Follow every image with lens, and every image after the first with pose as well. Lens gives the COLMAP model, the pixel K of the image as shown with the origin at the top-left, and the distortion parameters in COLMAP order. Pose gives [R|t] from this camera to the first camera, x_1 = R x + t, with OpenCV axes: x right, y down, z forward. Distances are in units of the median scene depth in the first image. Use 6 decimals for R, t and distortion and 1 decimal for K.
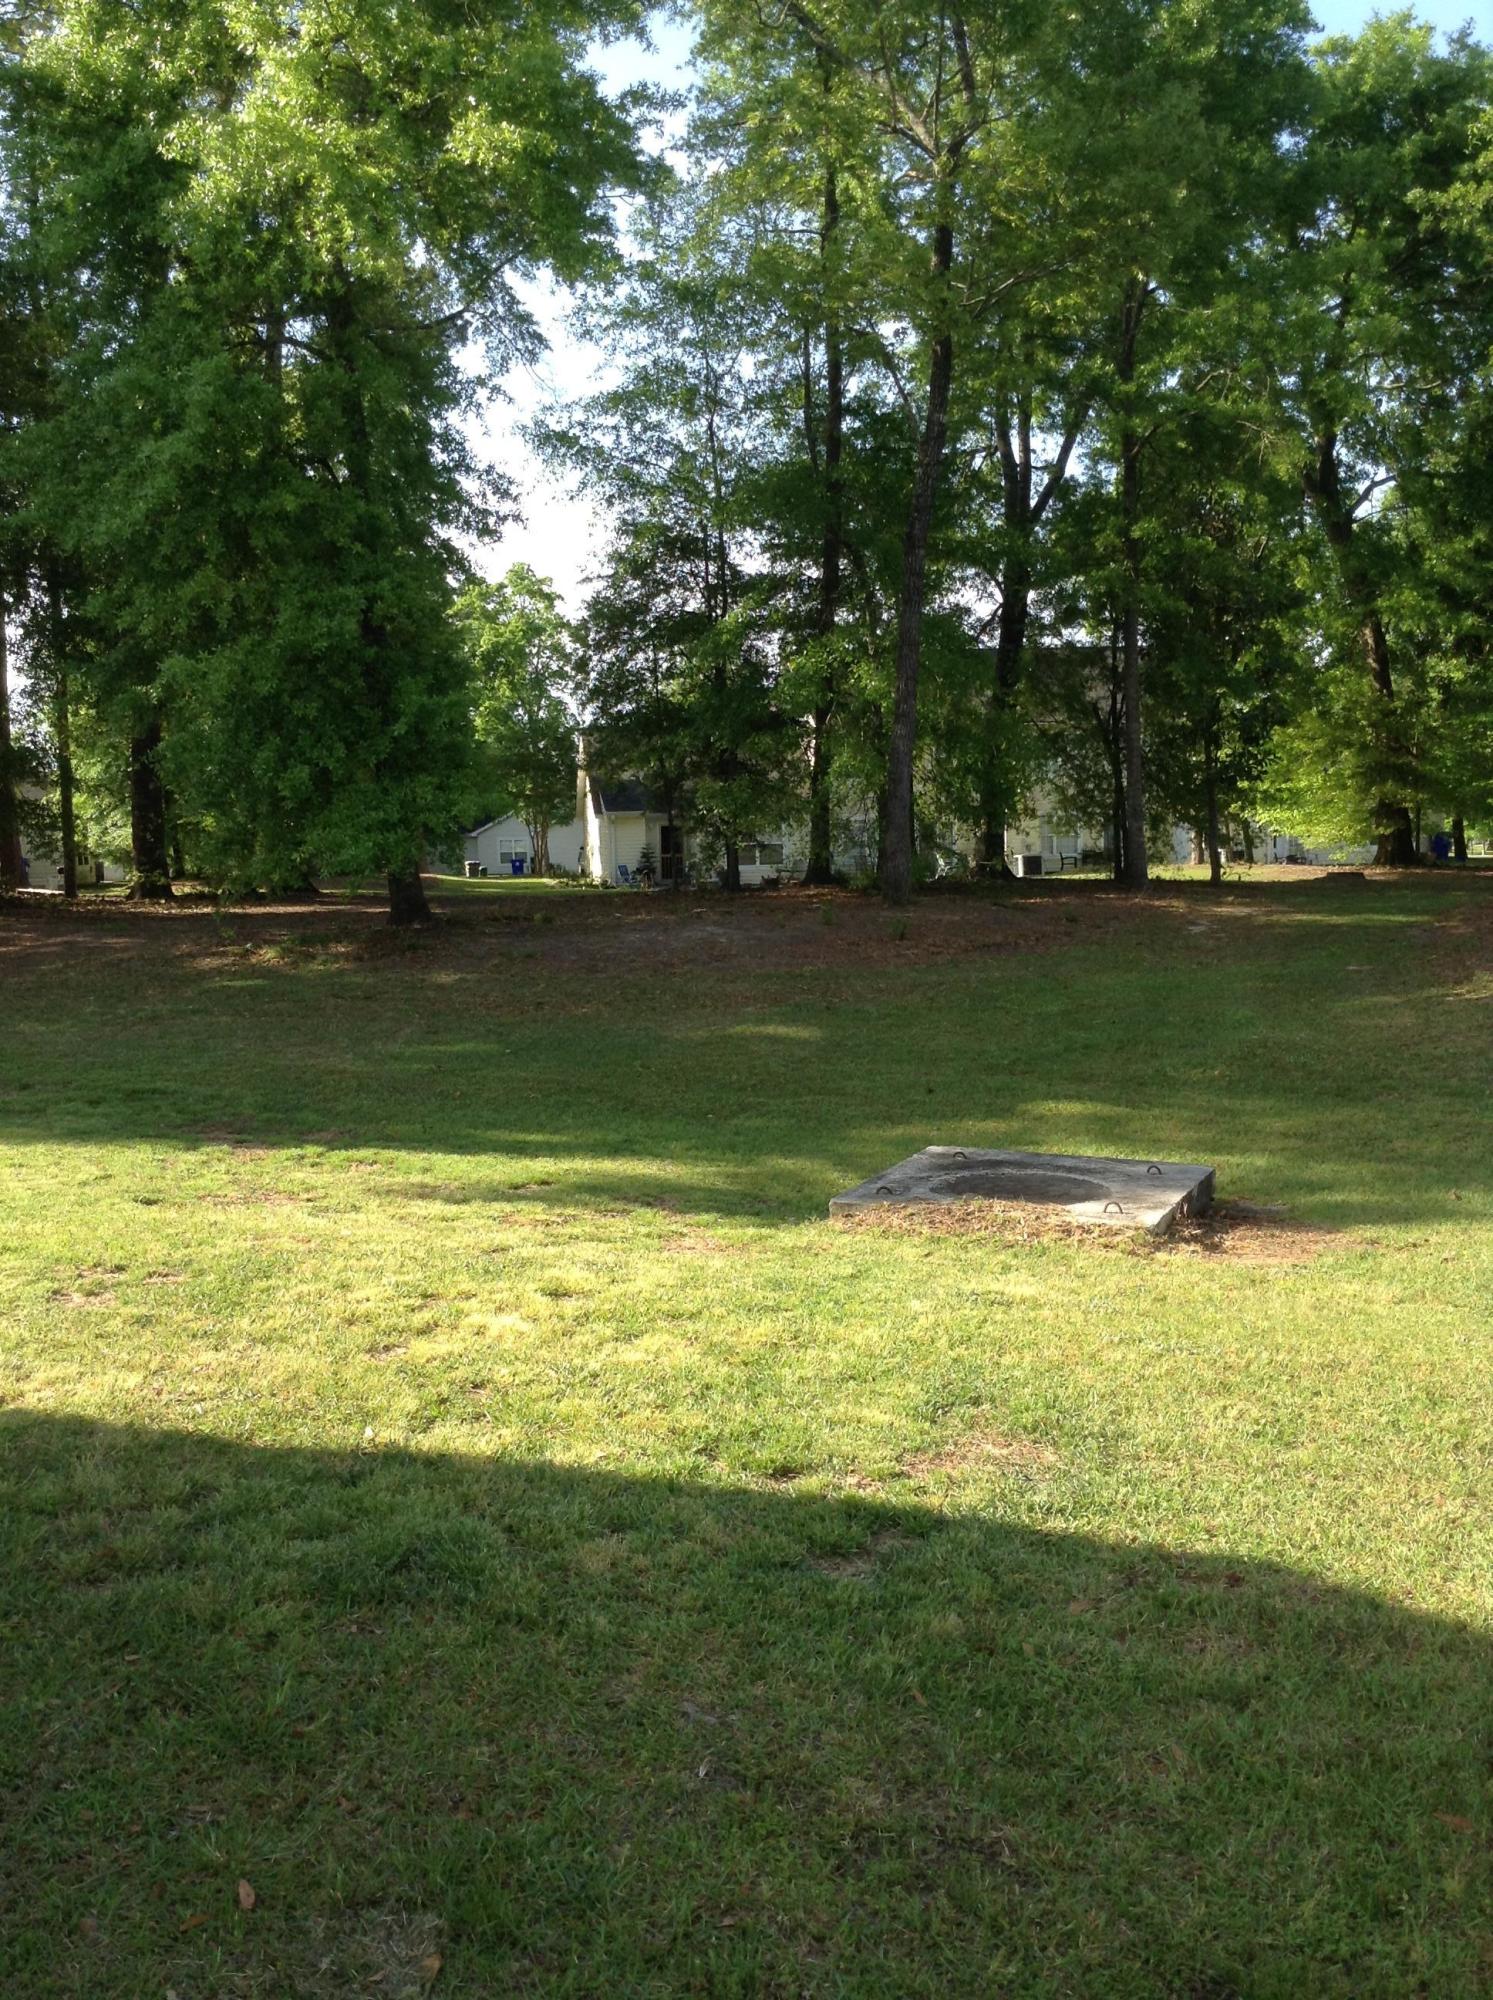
lens RADIAL K [[1899.7, 0, 737.3], [0, 1899.7, 1002.4], [0, 0, 1]] dist [0.051390, 0.000000]
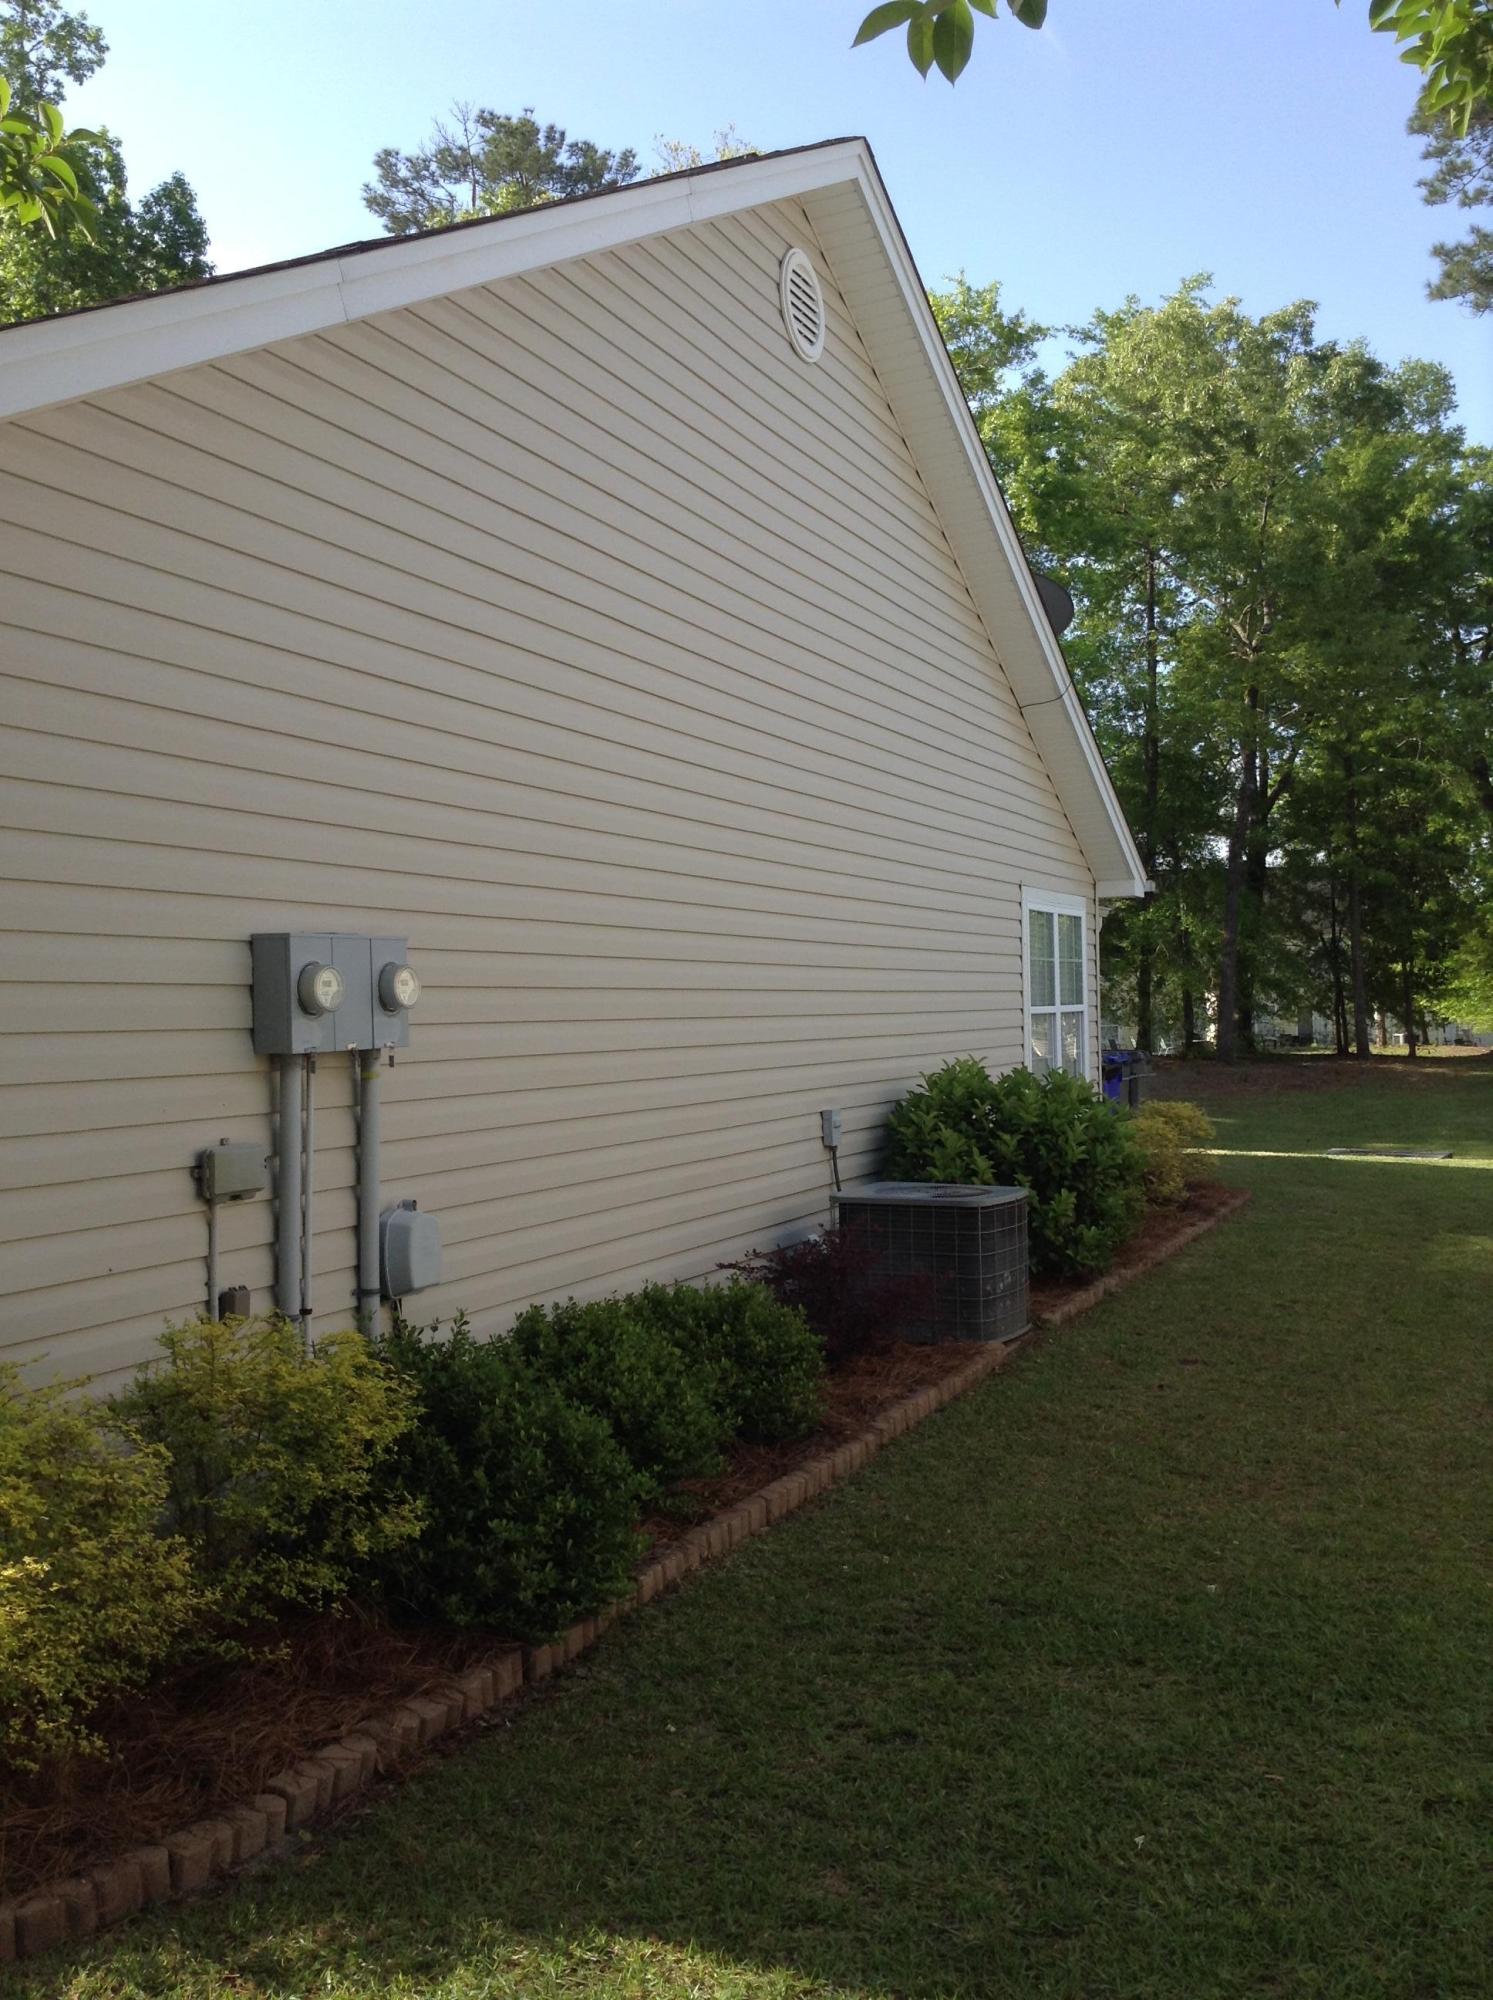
lens RADIAL K [[1899.7, 0, 754.9], [0, 1899.7, 983.7], [0, 0, 1]] dist [0.051390, 0.000000]
pose [[0.997851, -0.001035, -0.065509, -0.134292], [-0.005901, 0.994391, -0.105600, 0.033874], [0.065251, 0.105759, 0.992249, -0.421369]]
